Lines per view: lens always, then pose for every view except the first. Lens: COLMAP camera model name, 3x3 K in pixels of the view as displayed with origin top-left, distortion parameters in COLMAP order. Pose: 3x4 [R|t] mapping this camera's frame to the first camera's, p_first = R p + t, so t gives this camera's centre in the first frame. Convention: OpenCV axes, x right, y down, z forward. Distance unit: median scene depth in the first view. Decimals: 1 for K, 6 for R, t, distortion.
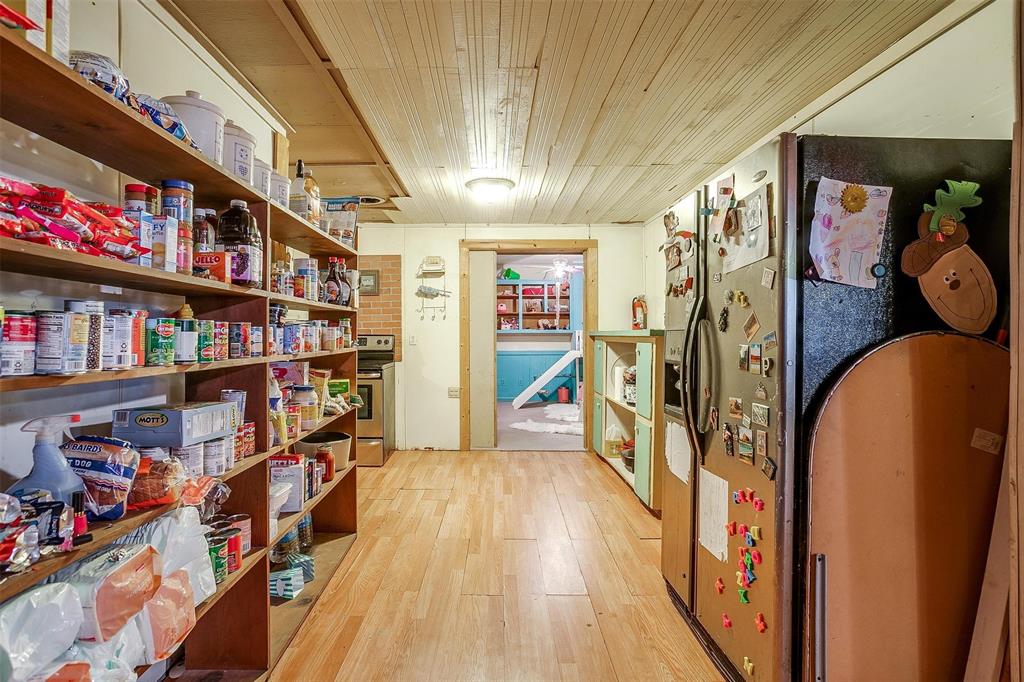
lens RADIAL K [[498.2, 0, 509.9], [0, 498.2, 341.1], [0, 0, 1]] dist [-0.004961, -0.000351]
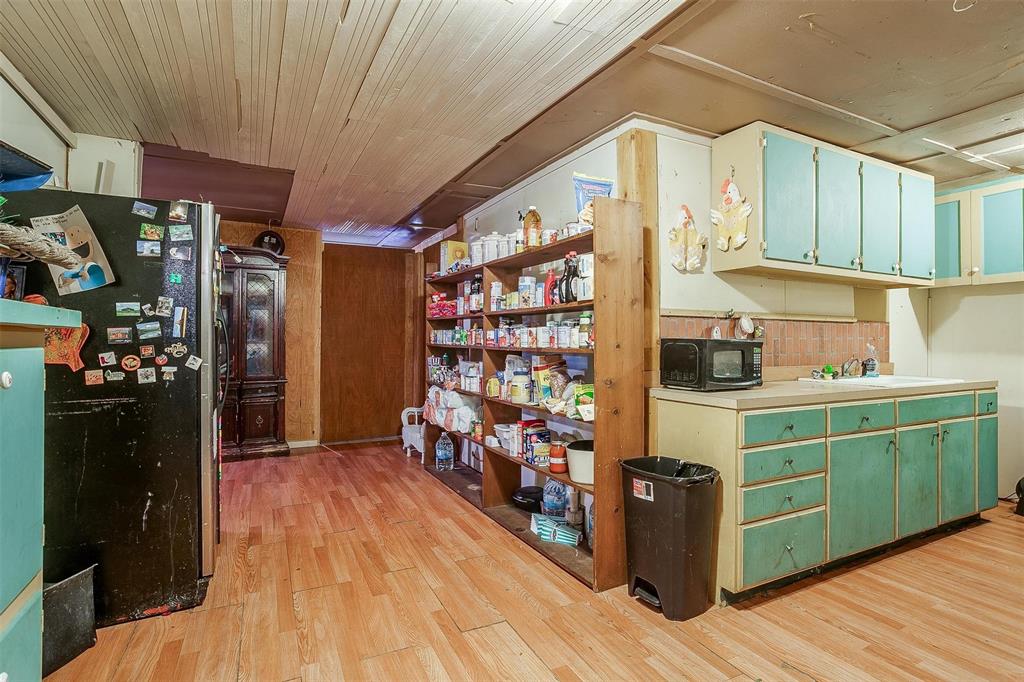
lens RADIAL K [[498.2, 0, 510.3], [0, 498.2, 340.2], [0, 0, 1]] dist [-0.004961, -0.000351]
pose [[-0.902905, 0.001959, -0.429836, 0.201677], [0.000356, 0.999993, 0.003810, -0.006336], [0.429840, 0.003287, -0.902899, 2.208868]]
